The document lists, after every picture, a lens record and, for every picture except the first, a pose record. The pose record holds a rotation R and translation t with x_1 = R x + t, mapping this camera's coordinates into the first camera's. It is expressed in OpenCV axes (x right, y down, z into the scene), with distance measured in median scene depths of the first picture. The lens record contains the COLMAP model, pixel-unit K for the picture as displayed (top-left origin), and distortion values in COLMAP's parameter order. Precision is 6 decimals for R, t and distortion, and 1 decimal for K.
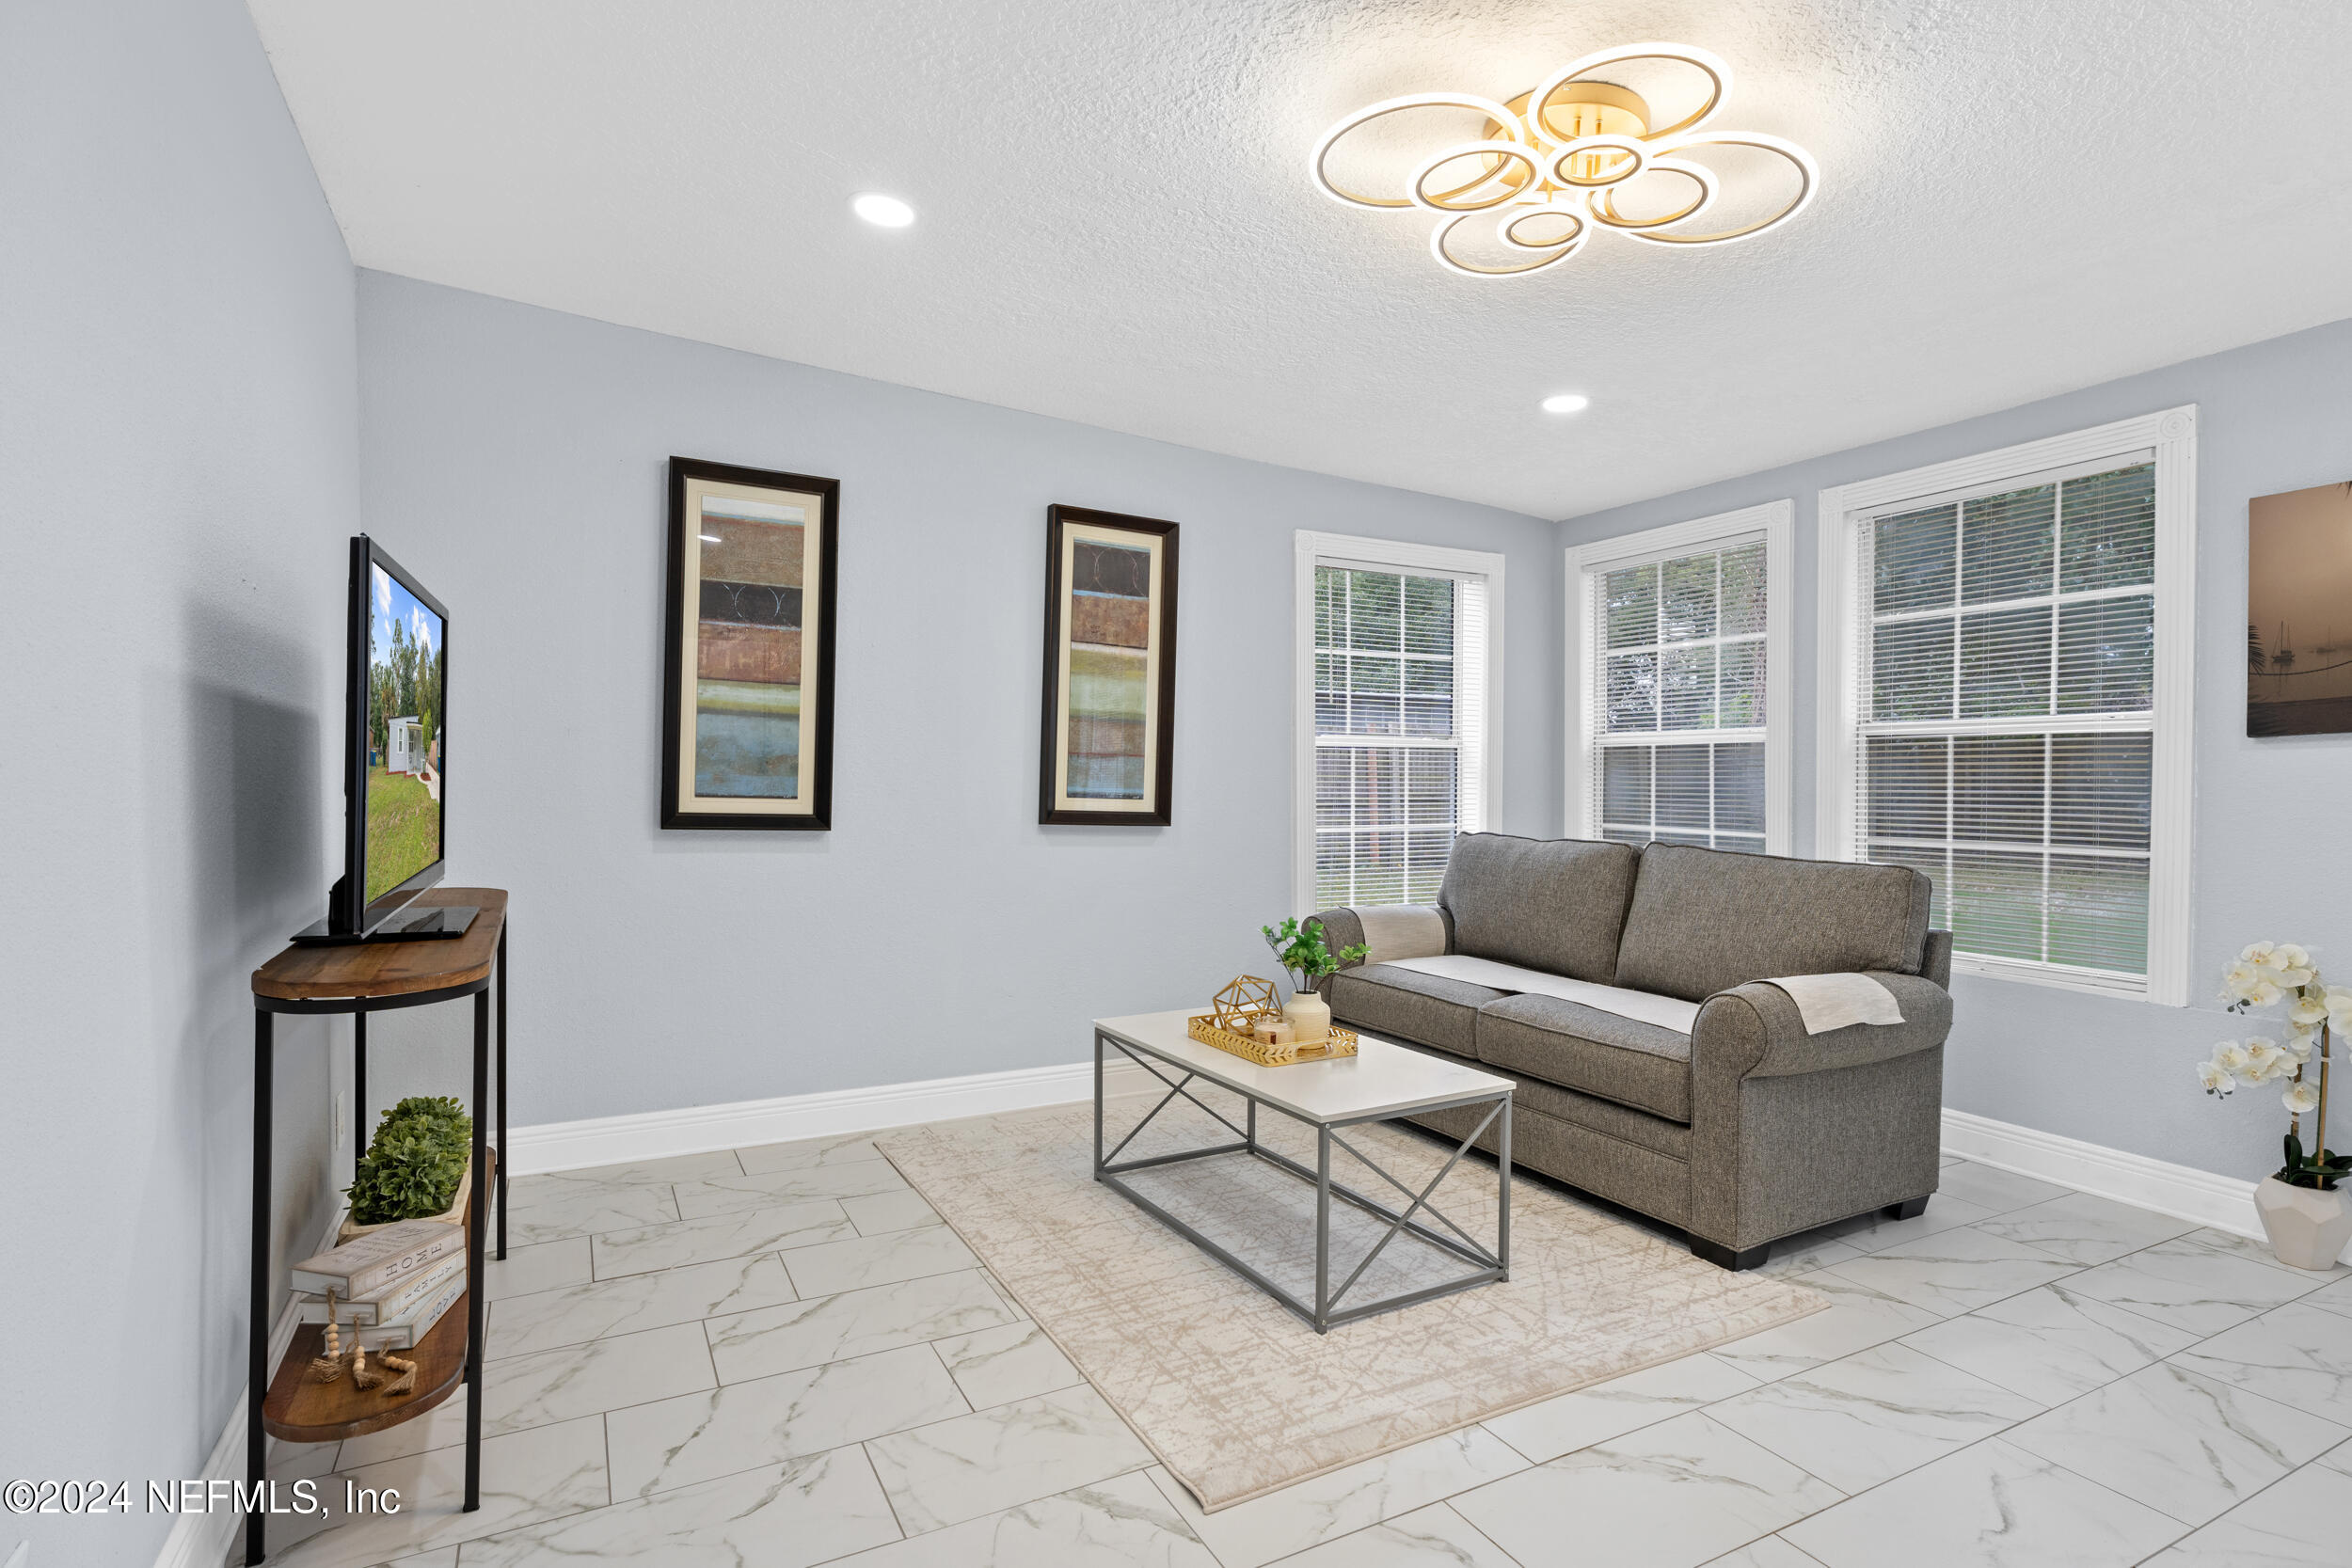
lens RADIAL K [[1169.7, 0, 1173.7], [0, 1169.7, 786.5], [0, 0, 1]] dist [-0.000378, 0.000970]
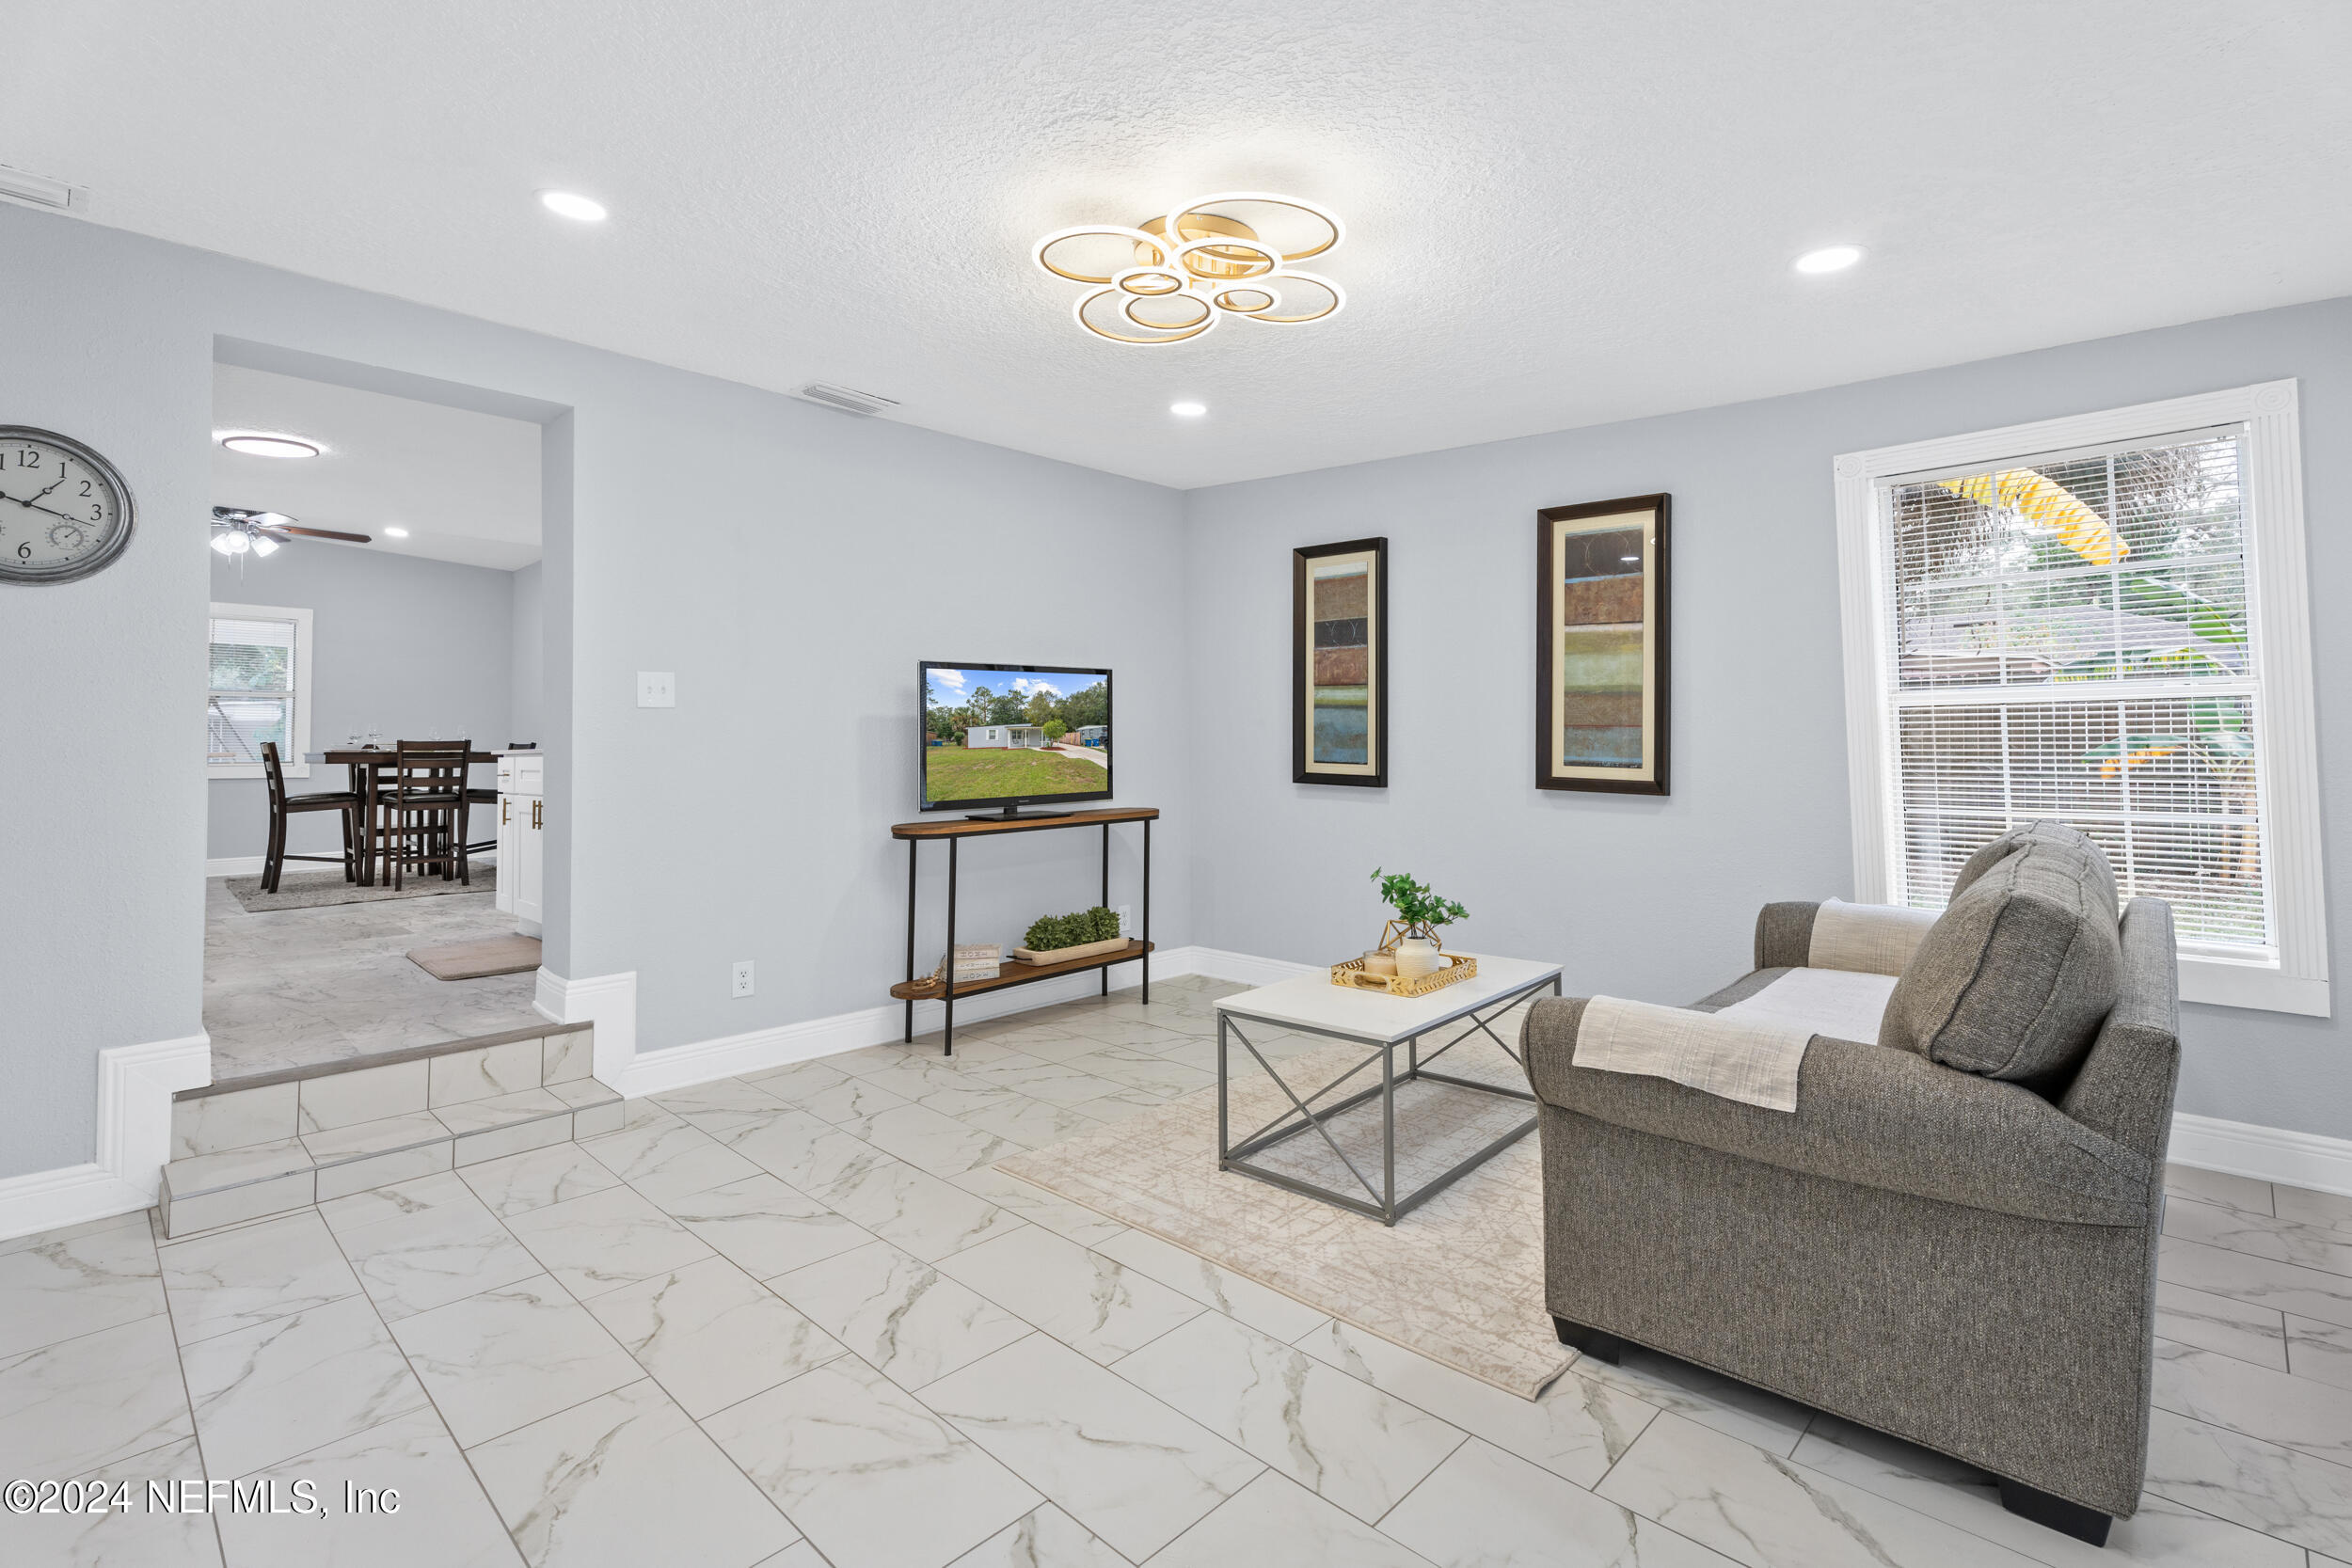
lens RADIAL K [[1073.0, 0, 1198.1], [0, 1073.0, 699.8], [0, 0, 1]] dist [0.004584, 0.000782]
pose [[0.334099, -0.048822, -0.941273, 0.841839], [-0.001377, 0.998631, -0.052286, 0.000537], [0.942537, 0.018765, 0.333575, 0.367744]]
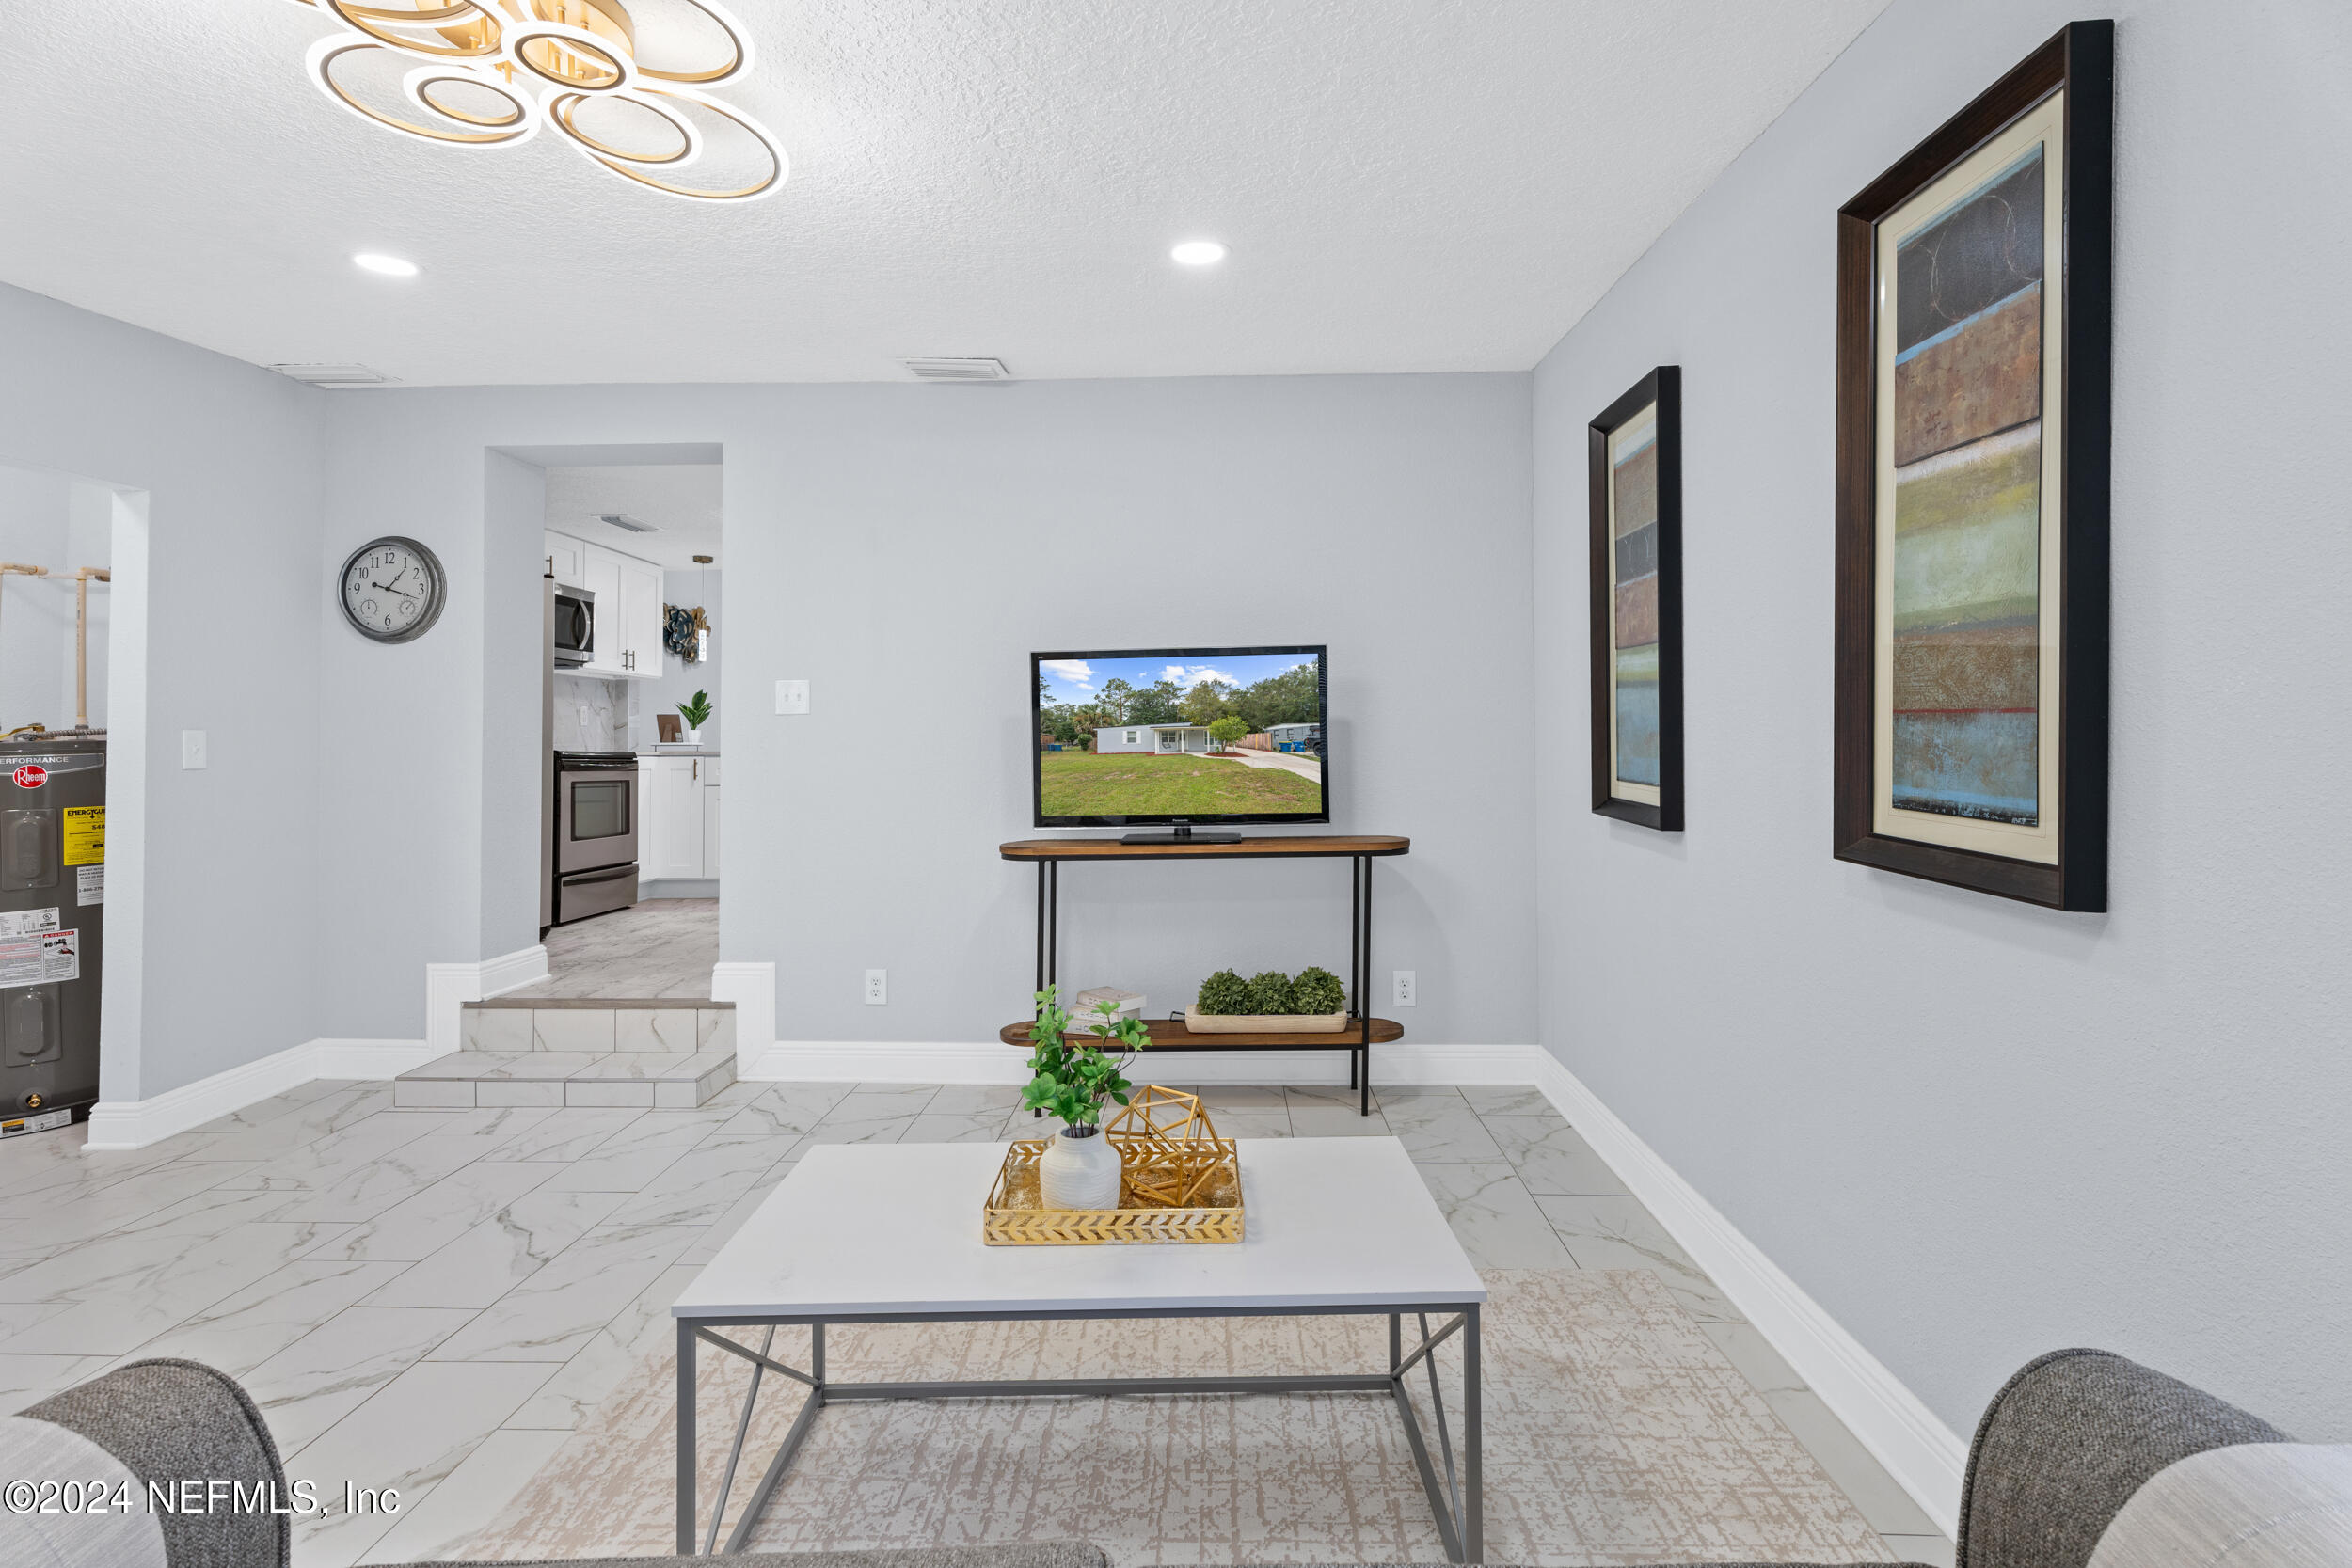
lens RADIAL K [[1073.0, 0, 1190.6], [0, 1073.0, 726.3], [0, 0, 1]] dist [0.004584, 0.000782]
pose [[-0.481066, -0.019020, -0.876478, 0.460577], [-0.005867, 0.999812, -0.018476, -0.015257], [0.876665, -0.003746, -0.481087, 1.069547]]
